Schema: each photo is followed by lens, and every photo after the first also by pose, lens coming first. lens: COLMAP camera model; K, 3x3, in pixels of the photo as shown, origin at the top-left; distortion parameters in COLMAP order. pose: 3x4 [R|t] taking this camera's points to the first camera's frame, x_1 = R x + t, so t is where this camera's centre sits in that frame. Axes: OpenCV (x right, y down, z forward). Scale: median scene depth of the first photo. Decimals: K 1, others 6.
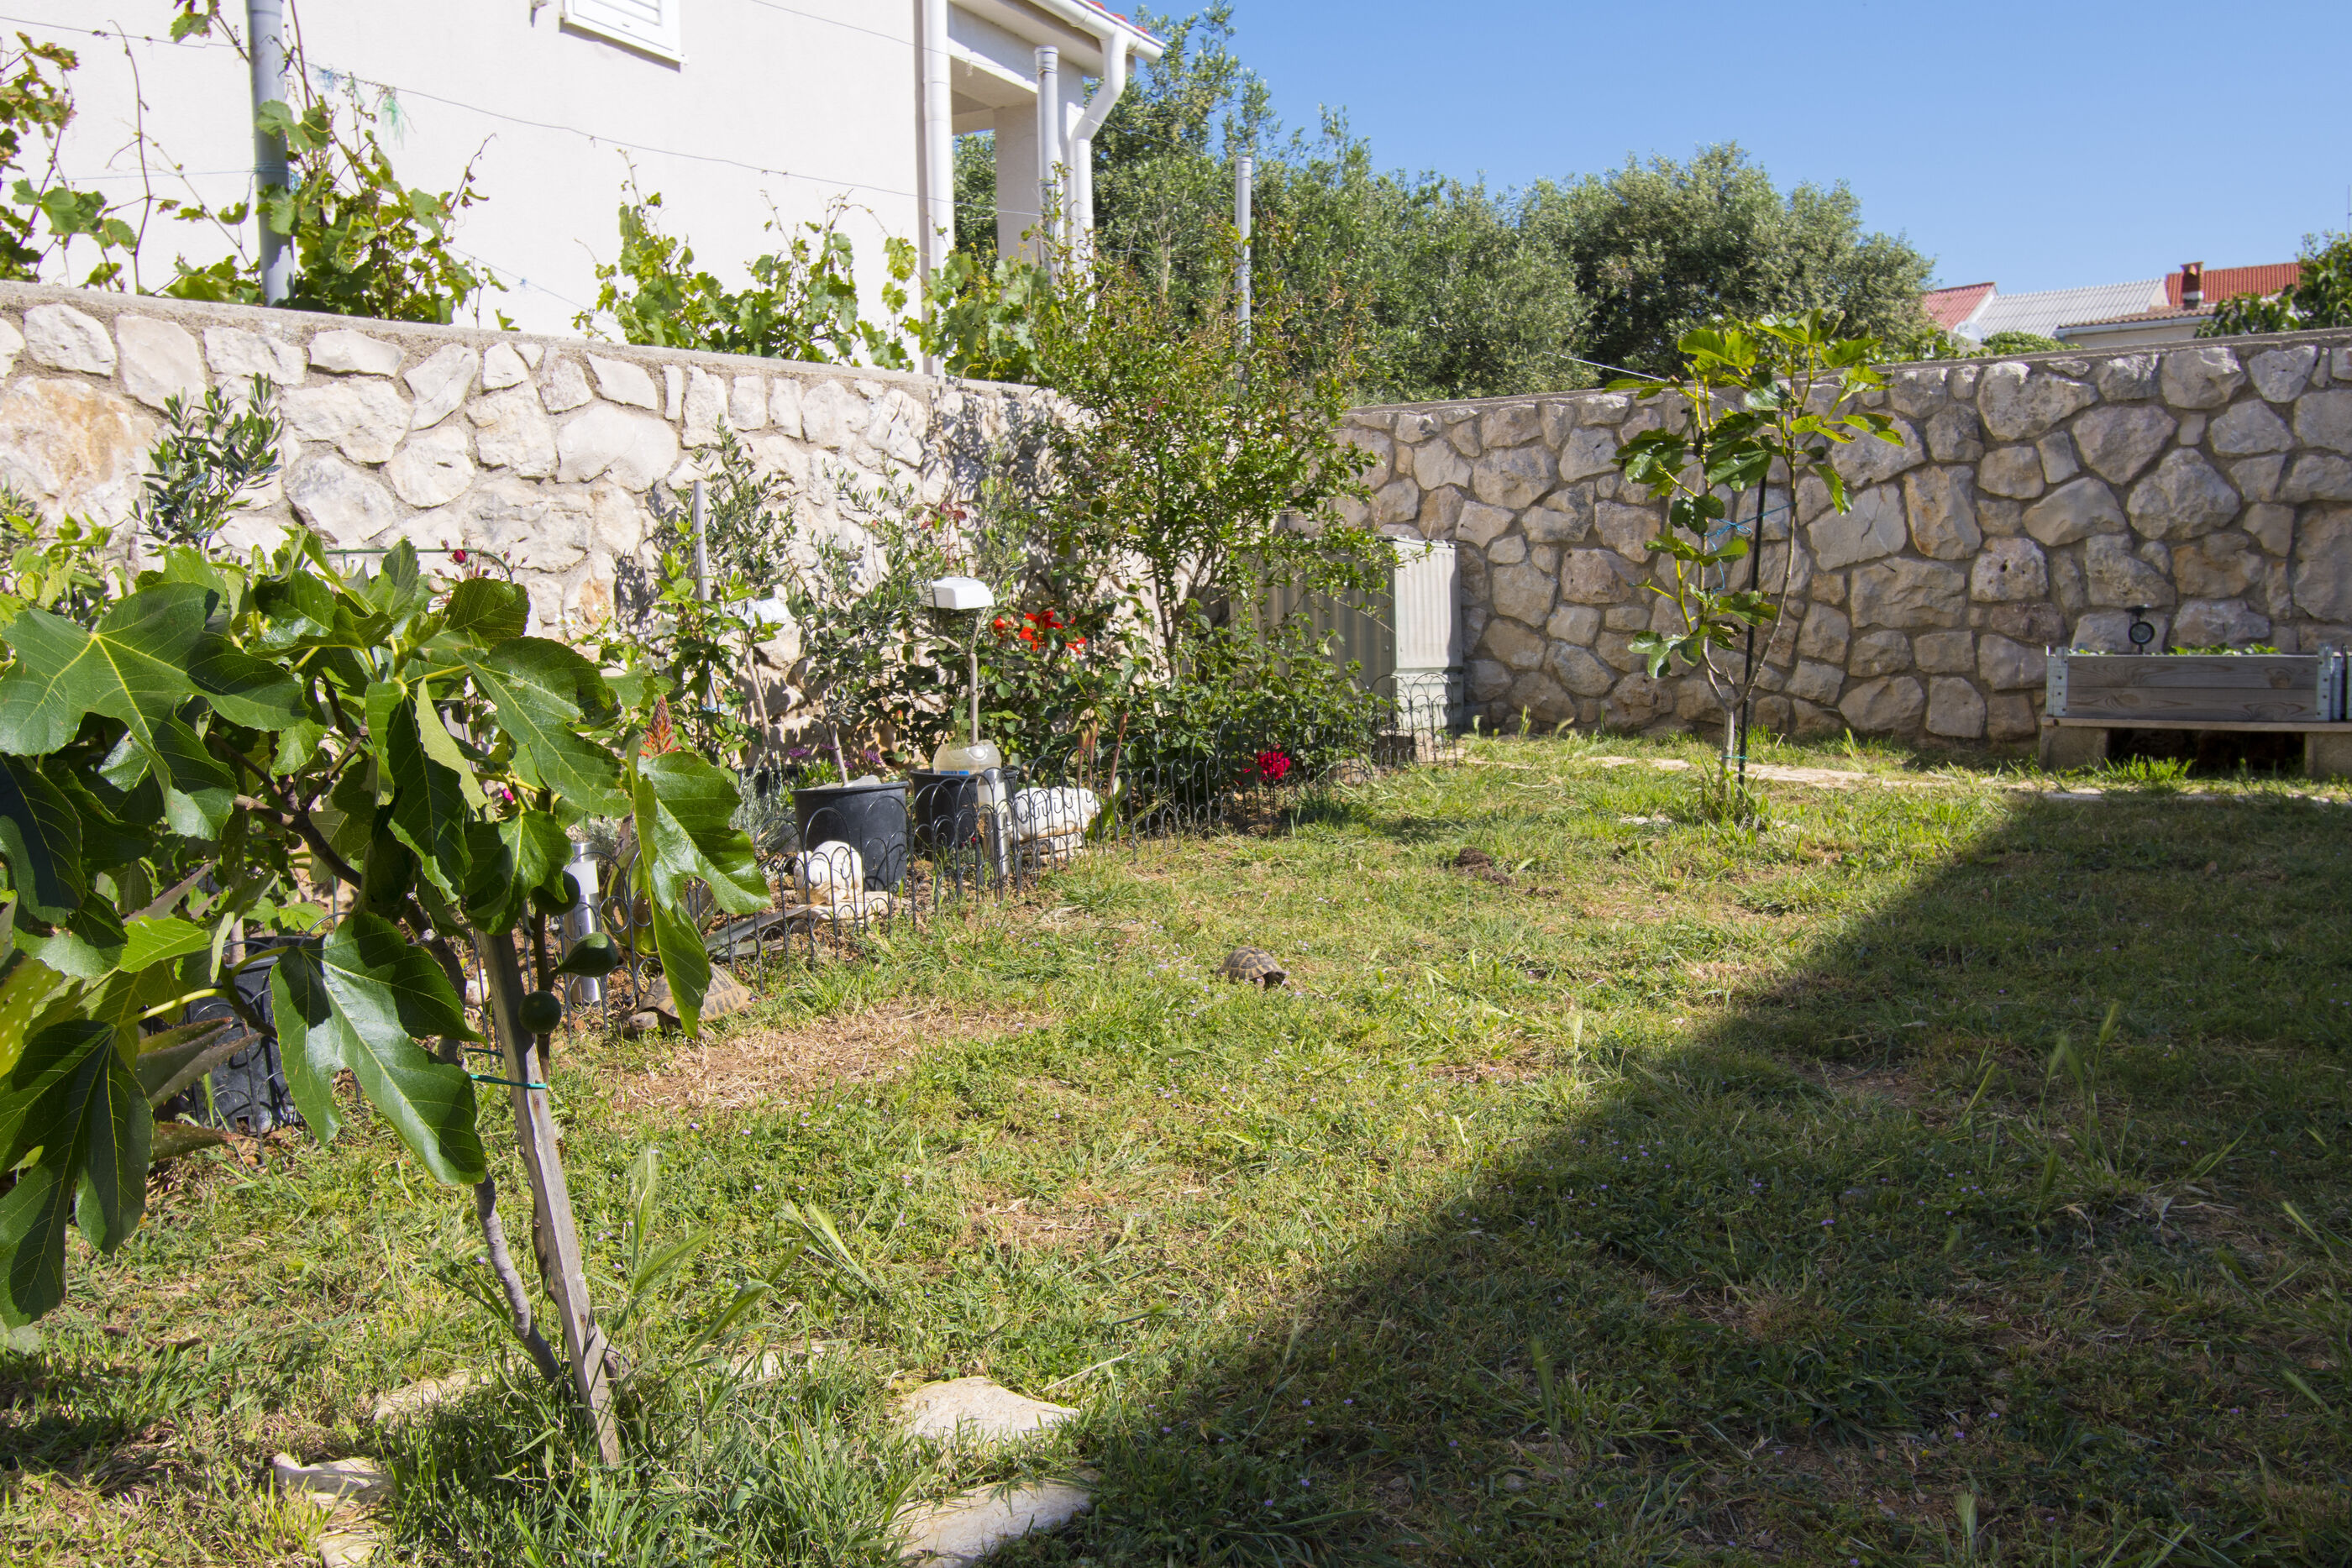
lens RADIAL K [[1992.8, 0, 1176.0], [0, 1992.8, 784.0], [0, 0, 1]] dist [0.004426, 0.001722]
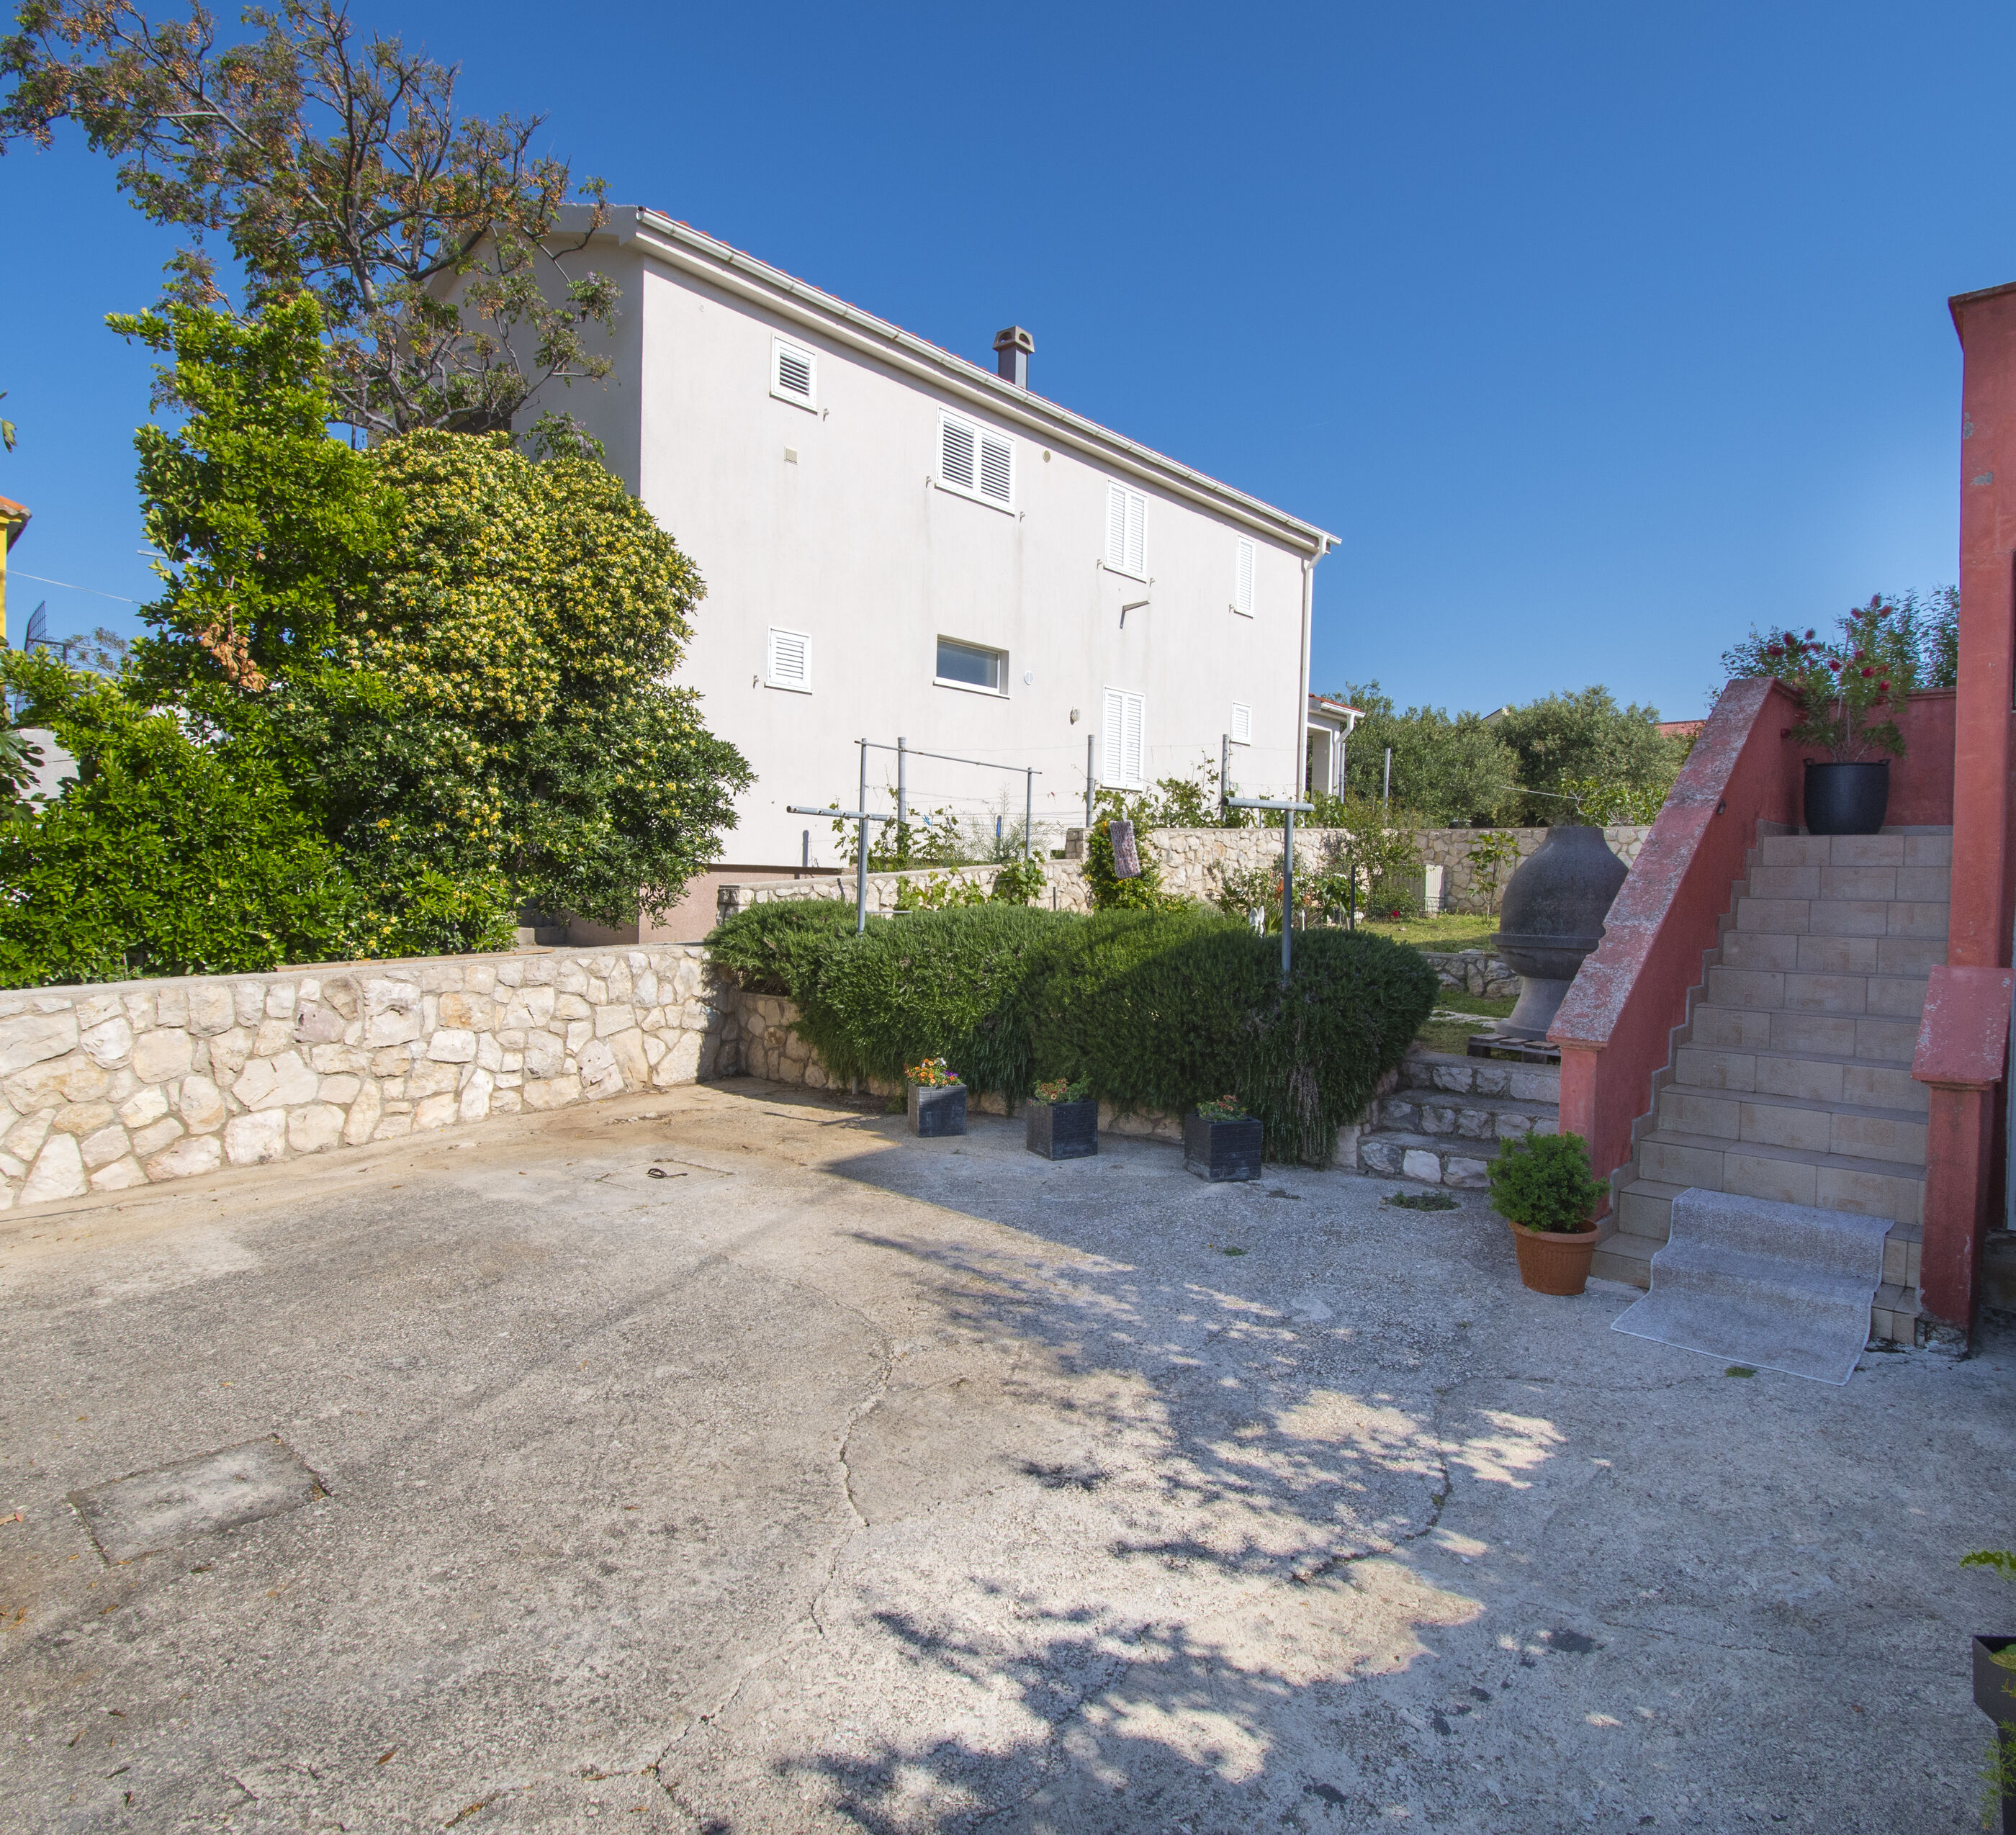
lens RADIAL K [[1183.1, 0, 1008.0], [0, 1183.1, 917.5], [0, 0, 1]] dist [-0.000501, -0.000145]
pose [[0.968277, 0.045635, -0.245678, -0.112644], [-0.056995, 0.997600, -0.039328, 0.120674], [0.243294, 0.052083, 0.968553, -1.453433]]
